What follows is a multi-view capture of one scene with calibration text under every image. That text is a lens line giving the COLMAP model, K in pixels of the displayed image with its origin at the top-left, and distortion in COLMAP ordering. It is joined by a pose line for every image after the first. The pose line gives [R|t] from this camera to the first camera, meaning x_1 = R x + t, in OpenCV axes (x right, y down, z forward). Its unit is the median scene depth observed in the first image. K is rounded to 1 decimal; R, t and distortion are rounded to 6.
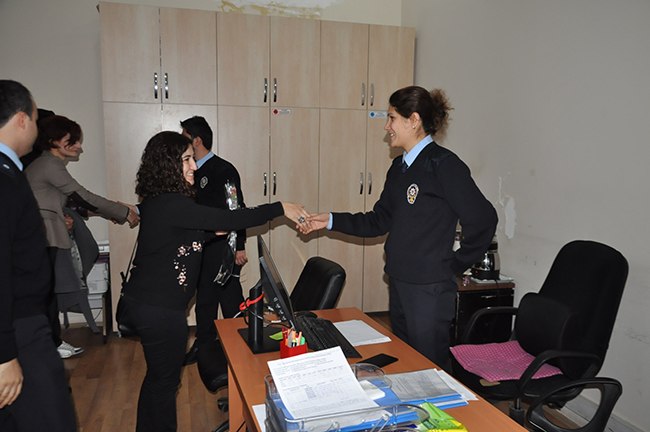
lens RADIAL K [[535.9, 0, 325.0], [0, 535.9, 216.0], [0, 0, 1]] dist [-0.013355, -0.000913]
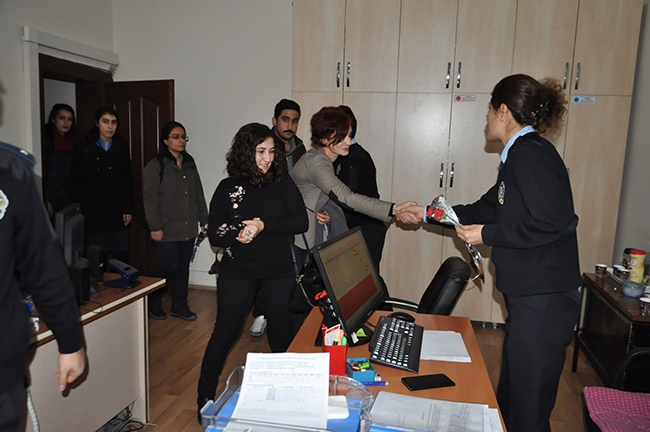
lens RADIAL K [[535.9, 0, 325.0], [0, 535.9, 216.0], [0, 0, 1]] dist [-0.013355, -0.000913]
pose [[0.883380, 0.084493, -0.460978, 0.267145], [-0.074321, 0.996423, 0.040213, -0.018029], [0.462727, -0.001263, 0.886500, 0.112933]]
